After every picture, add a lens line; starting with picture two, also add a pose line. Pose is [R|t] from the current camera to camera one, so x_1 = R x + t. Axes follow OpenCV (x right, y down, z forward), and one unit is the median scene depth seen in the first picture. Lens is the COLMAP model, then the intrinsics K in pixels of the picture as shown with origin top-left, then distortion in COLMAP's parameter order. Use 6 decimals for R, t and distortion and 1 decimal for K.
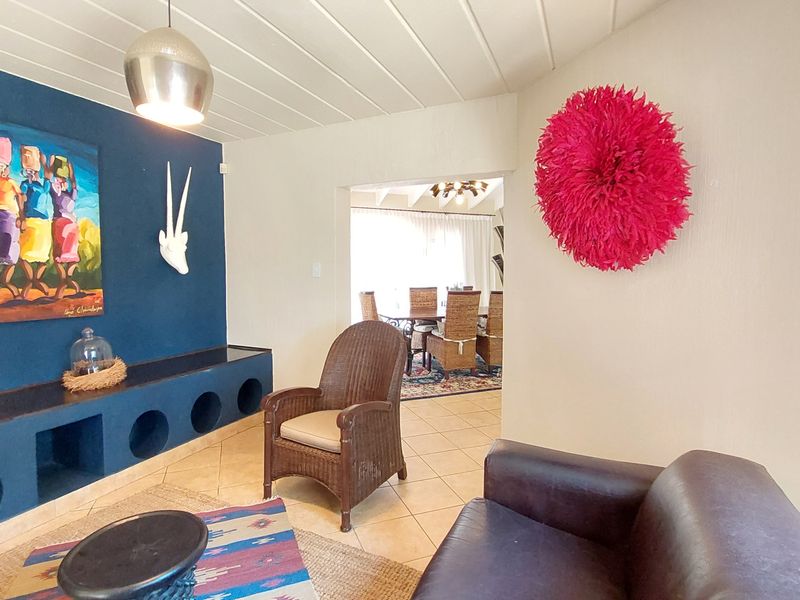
lens RADIAL K [[422.2, 0, 400.0], [0, 422.2, 300.0], [0, 0, 1]] dist [-0.009101, -0.000788]
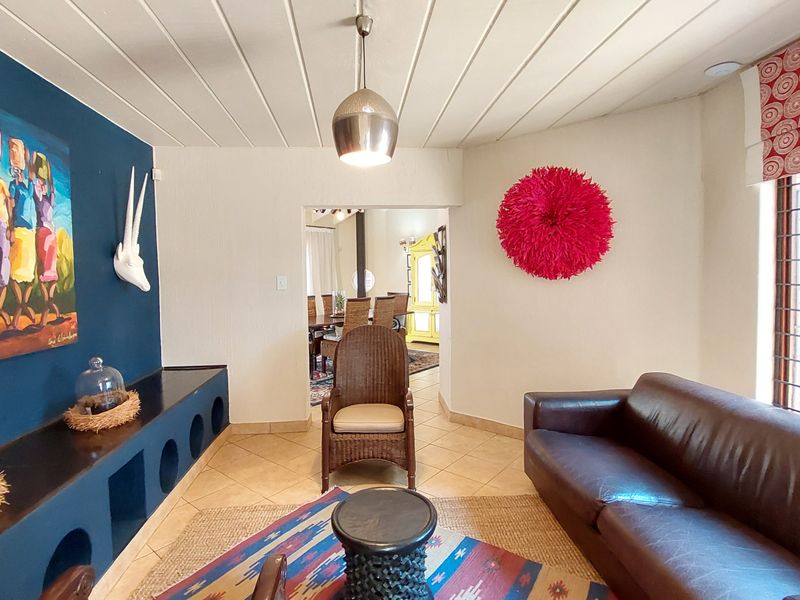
lens RADIAL K [[408.7, 0, 400.0], [0, 408.7, 300.0], [0, 0, 1]] dist [-0.005191, -0.000069]
pose [[0.869337, -0.043890, 0.492268, -0.612975], [0.051590, 0.998666, -0.002069, -0.016608], [-0.491521, 0.027195, 0.870441, -0.037632]]
